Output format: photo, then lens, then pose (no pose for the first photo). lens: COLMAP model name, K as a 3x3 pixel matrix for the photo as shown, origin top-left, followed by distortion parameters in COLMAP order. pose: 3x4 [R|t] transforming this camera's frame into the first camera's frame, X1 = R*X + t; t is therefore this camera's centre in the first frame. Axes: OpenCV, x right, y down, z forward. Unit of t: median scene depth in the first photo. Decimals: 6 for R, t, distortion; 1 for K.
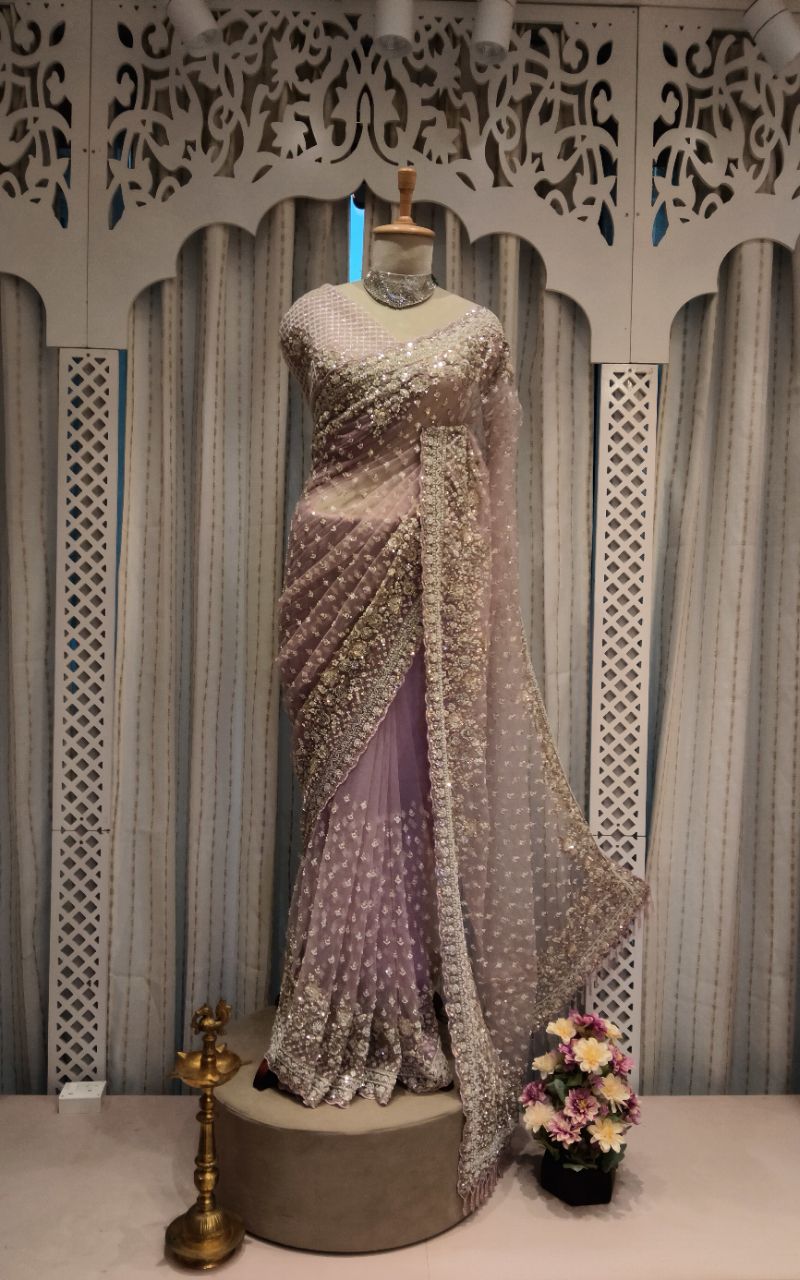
lens RADIAL K [[922.8, 0, 400.0], [0, 922.8, 640.0], [0, 0, 1]] dist [0.060872, -0.097384]
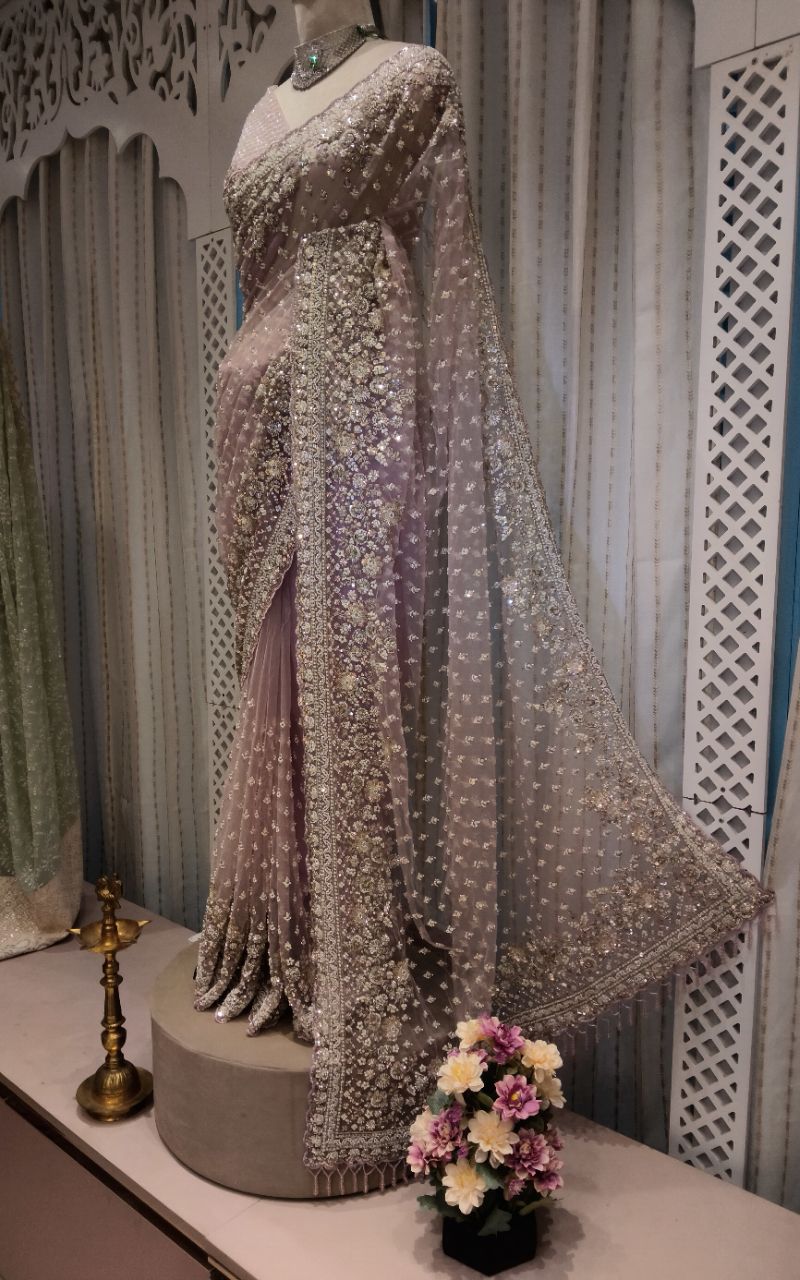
lens RADIAL K [[922.8, 0, 400.0], [0, 922.8, 640.0], [0, 0, 1]] dist [0.060872, -0.097384]
pose [[0.726990, 0.061314, -0.683905, 0.555083], [0.005513, 0.995452, 0.095106, 0.031000], [0.686626, -0.072912, 0.723346, 0.398635]]
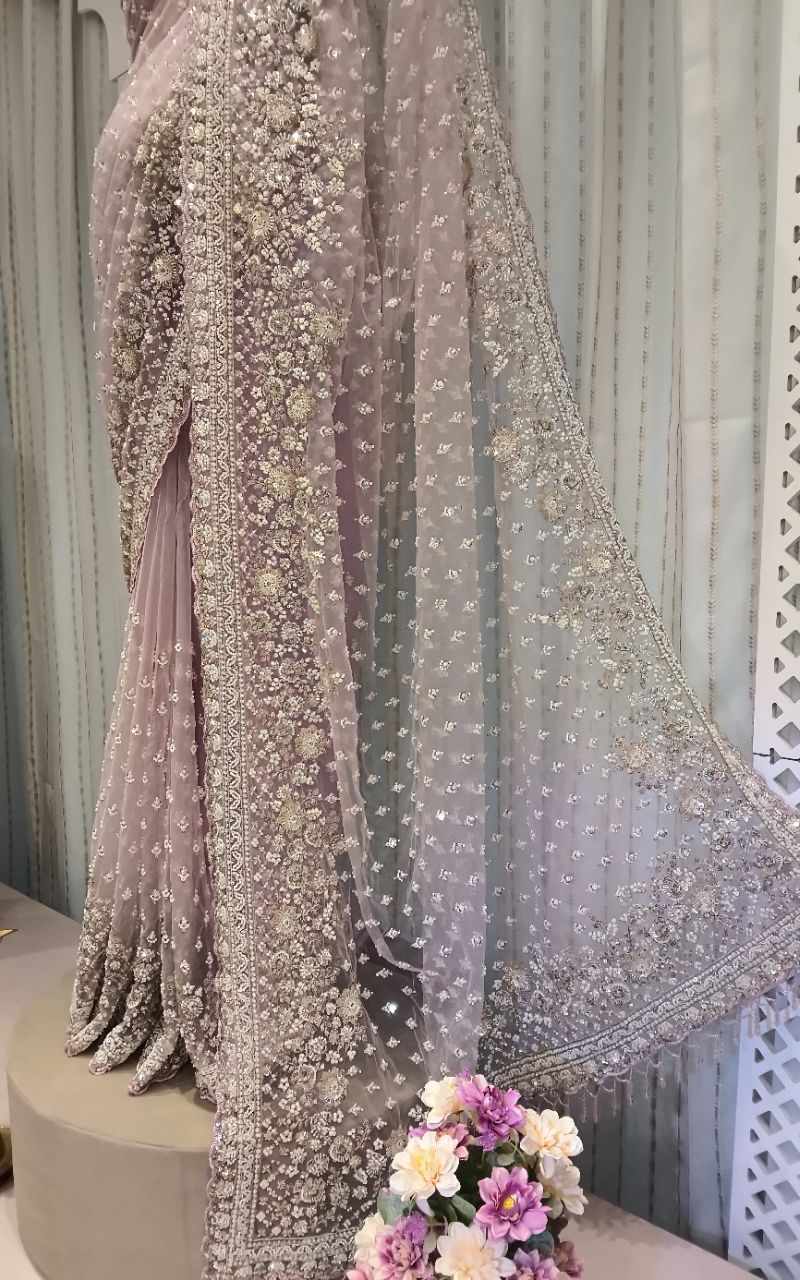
lens RADIAL K [[930.8, 0, 400.0], [0, 930.8, 640.0], [0, 0, 1]] dist [0.056312, -0.100835]
pose [[0.722261, 0.054908, -0.689438, 0.434851], [0.005305, 0.996374, 0.084911, 0.118722], [0.691601, -0.064986, 0.719351, 0.572226]]
